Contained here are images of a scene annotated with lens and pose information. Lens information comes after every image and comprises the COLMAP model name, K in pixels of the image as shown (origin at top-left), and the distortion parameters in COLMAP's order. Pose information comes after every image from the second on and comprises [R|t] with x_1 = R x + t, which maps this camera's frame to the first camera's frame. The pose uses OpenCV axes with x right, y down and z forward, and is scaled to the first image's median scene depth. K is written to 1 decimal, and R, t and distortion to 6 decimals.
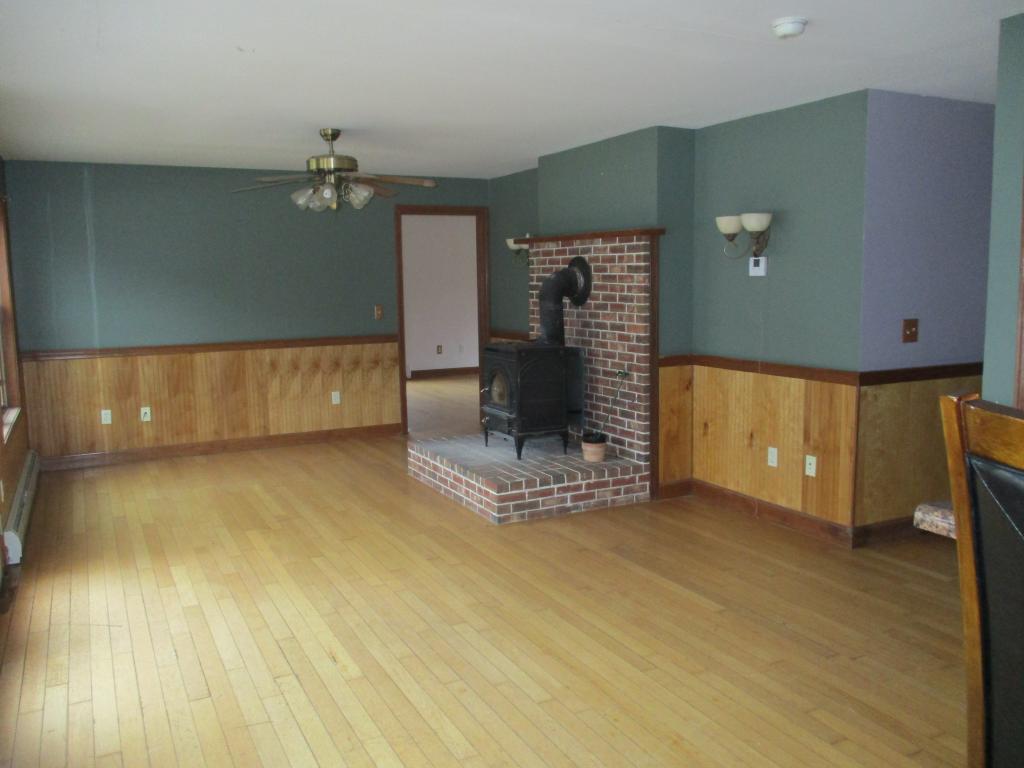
lens RADIAL K [[850.0, 0, 512.0], [0, 850.0, 384.0], [0, 0, 1]] dist [-0.001490, -0.001687]
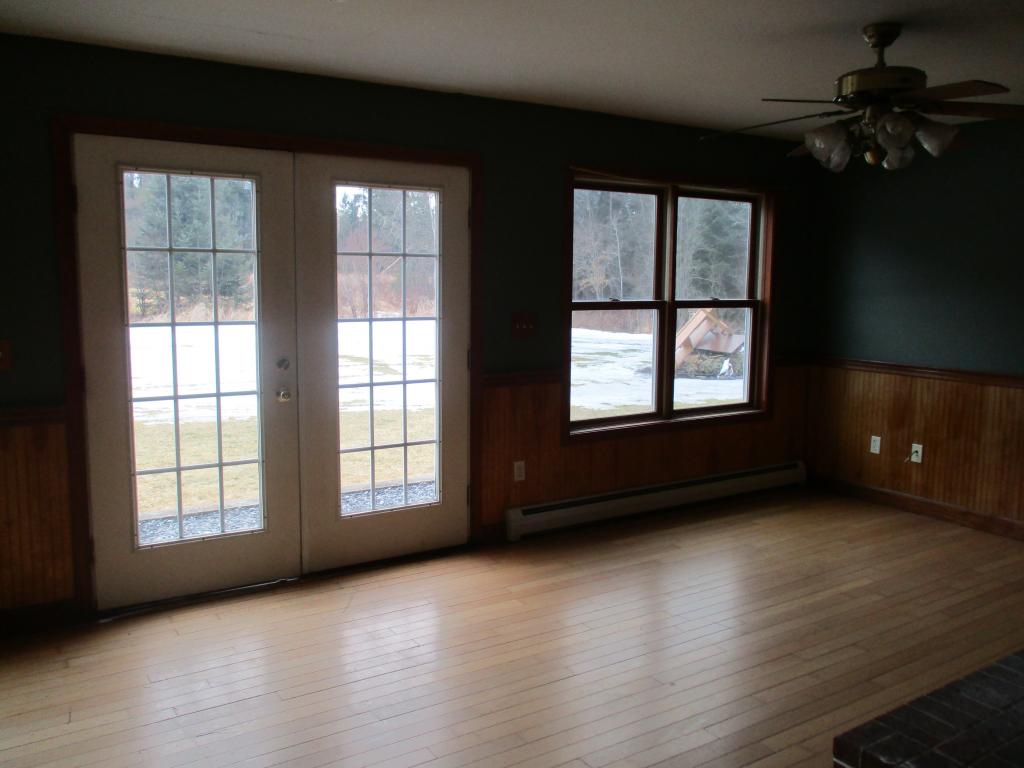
lens RADIAL K [[850.0, 0, 512.0], [0, 850.0, 384.0], [0, 0, 1]] dist [-0.001490, -0.001687]
pose [[0.114739, 0.137748, -0.983799, 0.281238], [-0.130588, 0.983837, 0.122523, -0.073716], [0.984775, 0.114414, 0.130872, 0.532488]]
